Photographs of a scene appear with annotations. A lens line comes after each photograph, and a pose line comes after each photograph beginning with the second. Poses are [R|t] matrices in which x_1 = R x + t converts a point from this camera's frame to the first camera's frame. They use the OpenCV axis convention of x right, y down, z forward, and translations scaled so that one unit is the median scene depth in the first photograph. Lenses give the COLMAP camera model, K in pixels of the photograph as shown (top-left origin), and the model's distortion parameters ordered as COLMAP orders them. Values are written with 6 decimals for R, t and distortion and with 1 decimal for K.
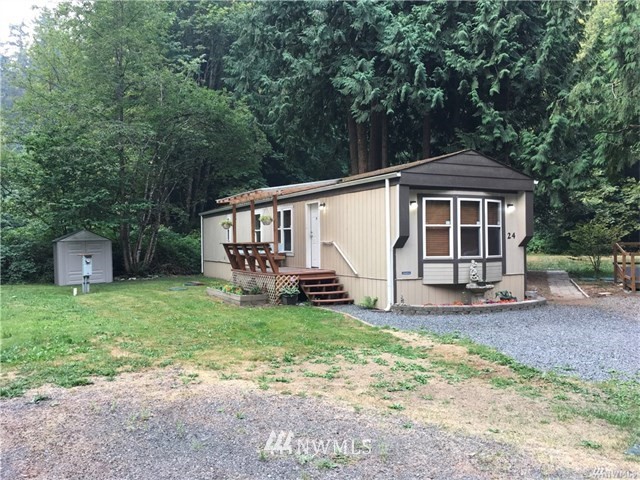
lens RADIAL K [[550.3, 0, 320.0], [0, 550.3, 240.0], [0, 0, 1]] dist [0.071497, -0.091412]
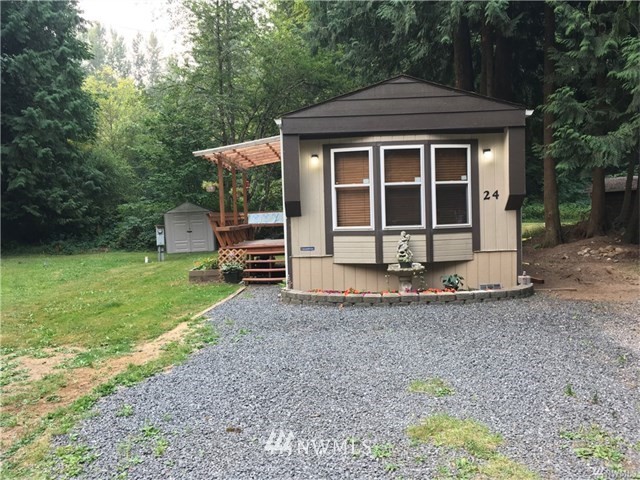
lens RADIAL K [[550.3, 0, 320.0], [0, 550.3, 240.0], [0, 0, 1]] dist [0.071497, -0.091412]
pose [[0.887760, 0.003617, -0.460292, 0.507003], [0.026260, 0.997942, 0.058491, 0.002517], [0.459557, -0.064013, 0.885839, 0.308706]]
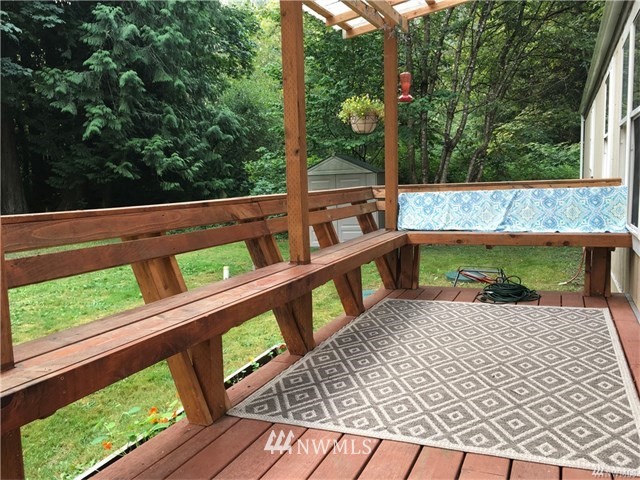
lens RADIAL K [[550.3, 0, 320.0], [0, 550.3, 240.0], [0, 0, 1]] dist [0.071497, -0.091412]
pose [[0.642811, 0.080107, -0.761825, 0.022430], [0.024061, 0.991915, 0.124604, -0.001569], [0.765647, -0.098427, 0.635686, 1.077614]]
